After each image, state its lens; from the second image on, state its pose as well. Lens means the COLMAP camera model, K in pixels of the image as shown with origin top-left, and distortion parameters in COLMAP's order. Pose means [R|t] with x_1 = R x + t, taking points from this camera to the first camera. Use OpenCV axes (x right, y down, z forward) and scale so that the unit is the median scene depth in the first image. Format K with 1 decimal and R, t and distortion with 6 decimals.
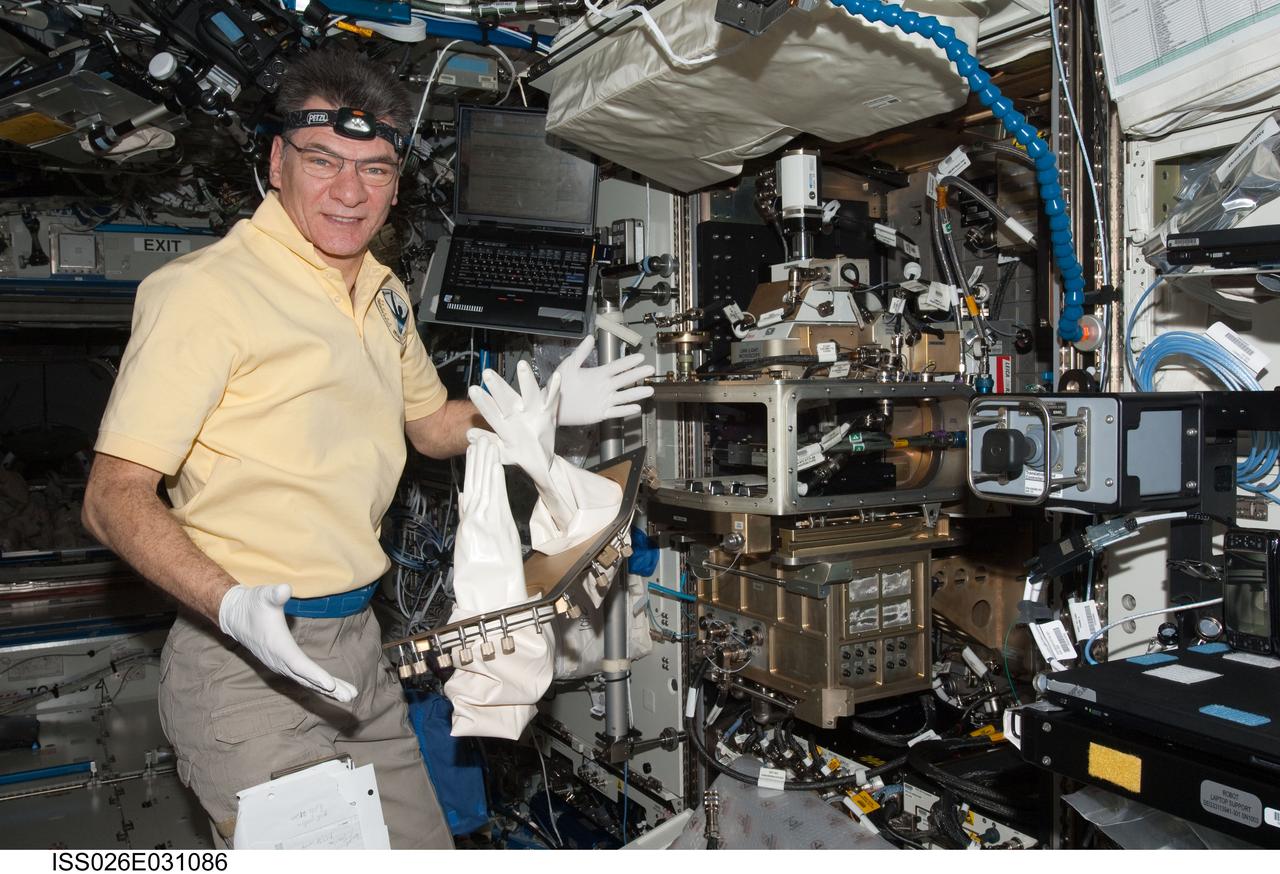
lens RADIAL K [[1104.9, 0, 640.0], [0, 1104.9, 437.0], [0, 0, 1]] dist [-0.007796, 0.004065]
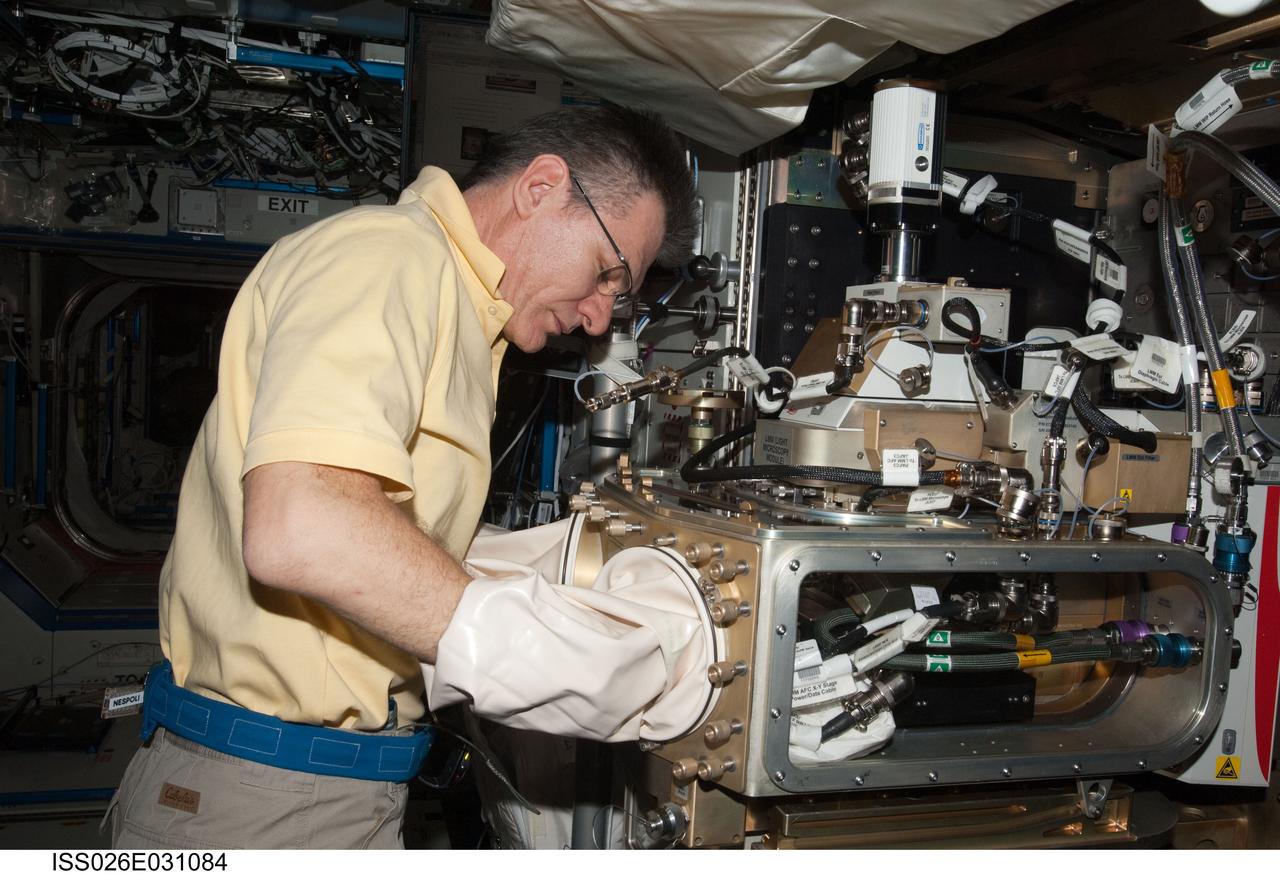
lens RADIAL K [[1104.9, 0, 640.0], [0, 1104.9, 437.0], [0, 0, 1]] dist [-0.007796, 0.004065]
pose [[0.969887, 0.087131, -0.227437, 0.154465], [-0.081549, 0.996094, 0.033844, -0.090942], [0.229497, -0.014278, 0.973205, 0.432746]]
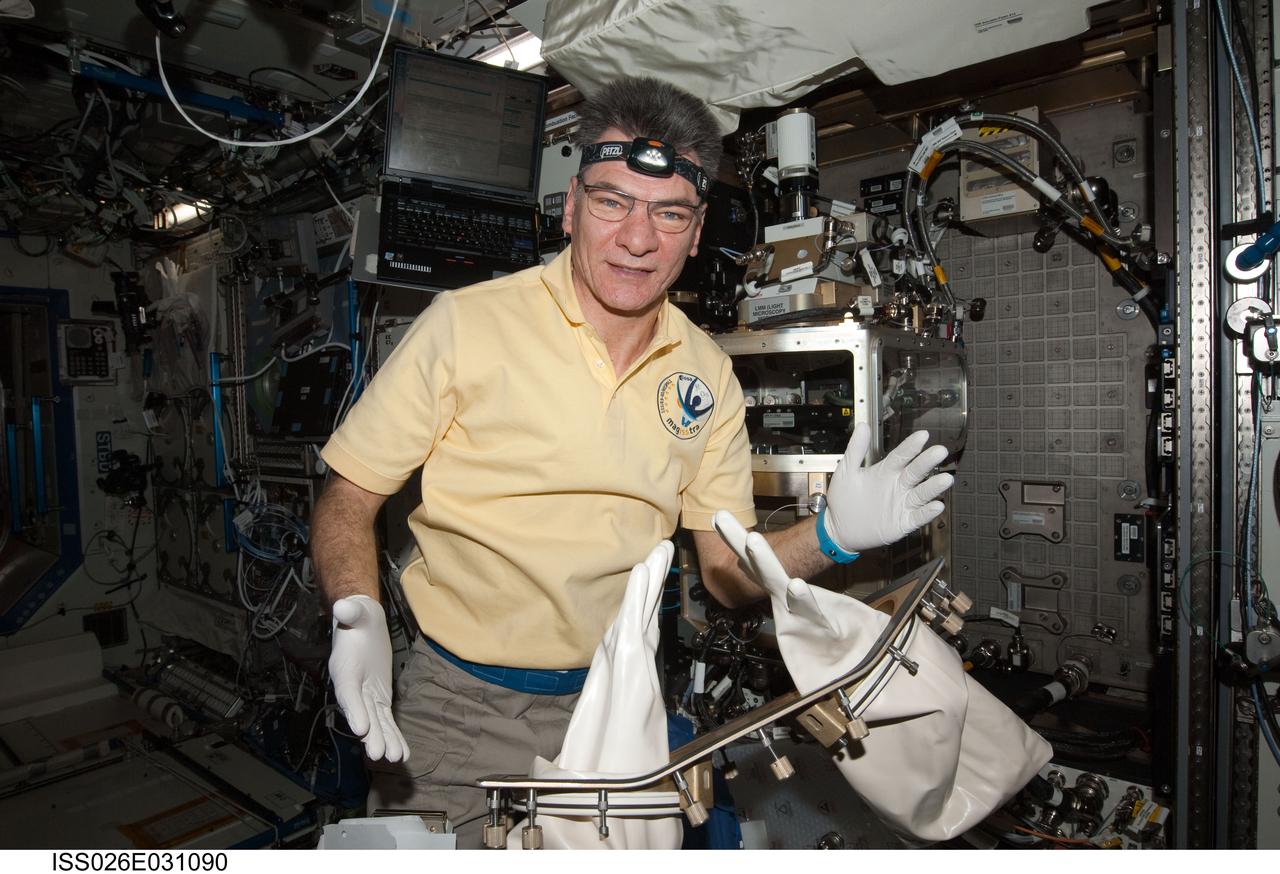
lens RADIAL K [[776.7, 0, 640.0], [0, 776.7, 437.0], [0, 0, 1]] dist [-0.020938, -0.000263]
pose [[0.934583, -0.025642, 0.354821, -0.242363], [0.029571, 0.999547, -0.005653, 0.034639], [-0.354515, 0.015776, 0.934917, 0.397523]]
